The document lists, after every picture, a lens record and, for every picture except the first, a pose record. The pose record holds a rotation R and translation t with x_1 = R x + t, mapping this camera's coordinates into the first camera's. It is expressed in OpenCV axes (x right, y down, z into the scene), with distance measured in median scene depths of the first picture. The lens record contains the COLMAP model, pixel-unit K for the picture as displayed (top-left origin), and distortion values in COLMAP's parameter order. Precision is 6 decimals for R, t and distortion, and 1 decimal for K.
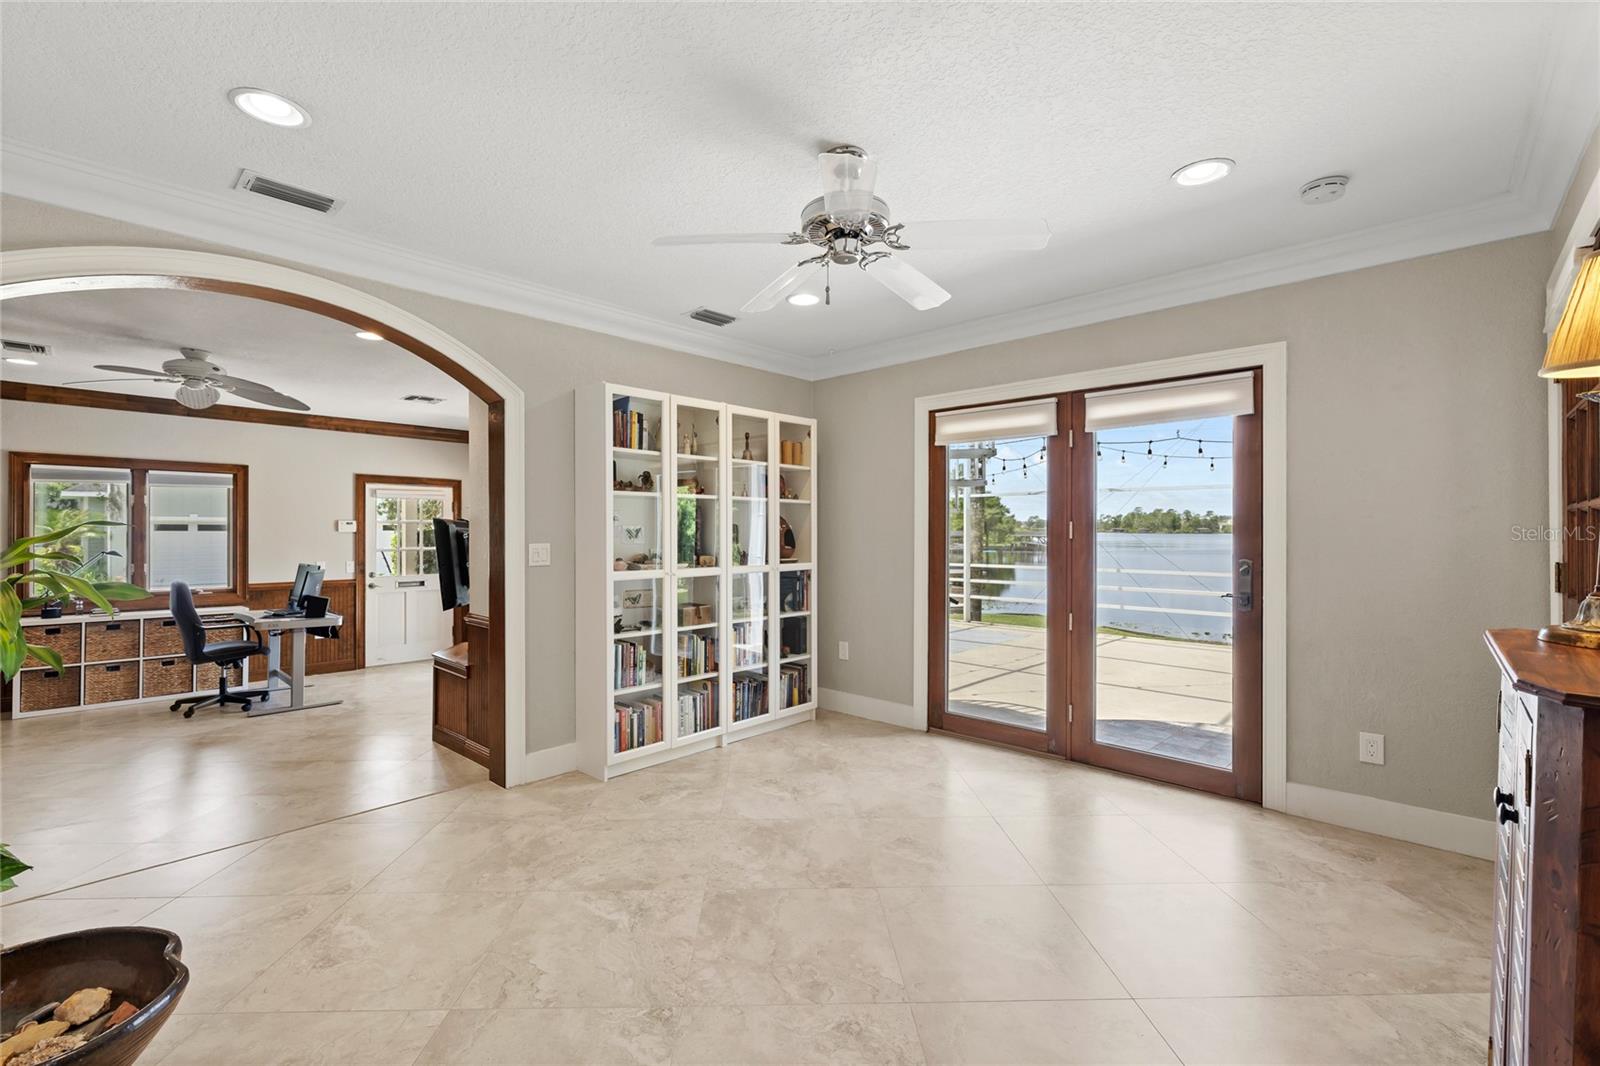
lens RADIAL K [[691.3, 0, 795.2], [0, 691.3, 527.1], [0, 0, 1]] dist [0.001411, 0.000188]
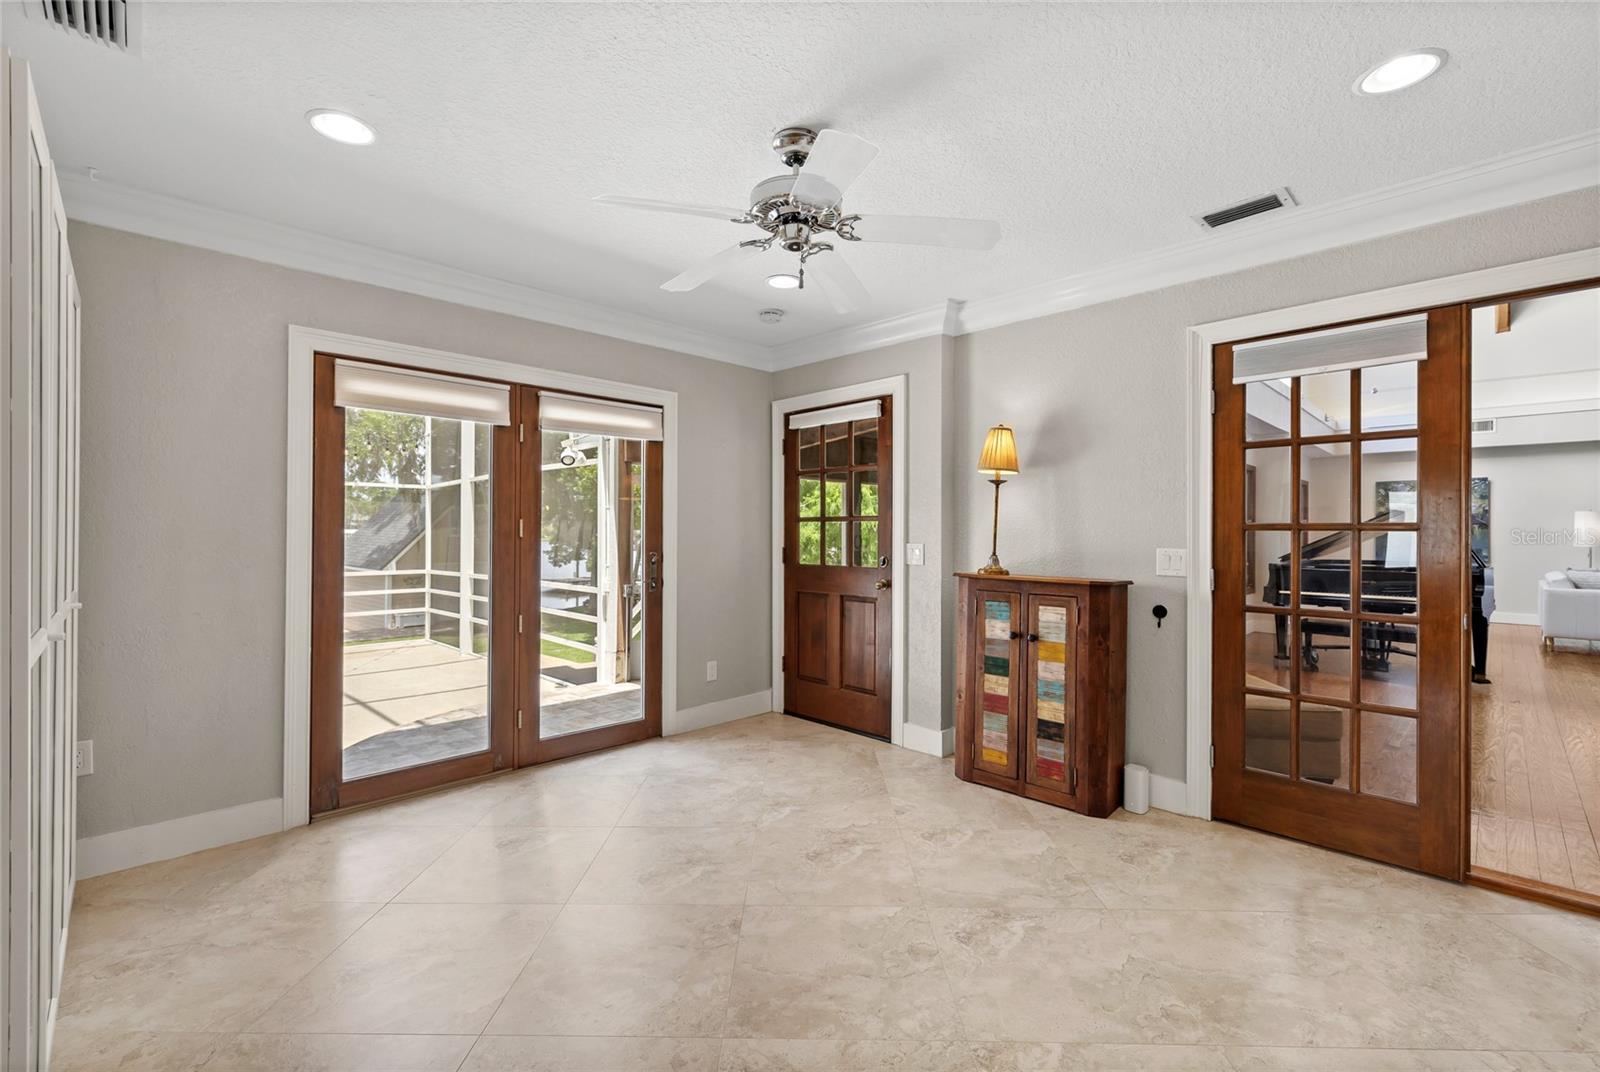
lens RADIAL K [[691.3, 0, 781.2], [0, 691.3, 529.4], [0, 0, 1]] dist [0.001411, 0.000188]
pose [[0.051471, 0.004834, 0.998663, -0.551571], [-0.010869, 0.999932, -0.004280, 0.006467], [-0.998615, -0.010634, 0.051520, 0.602403]]
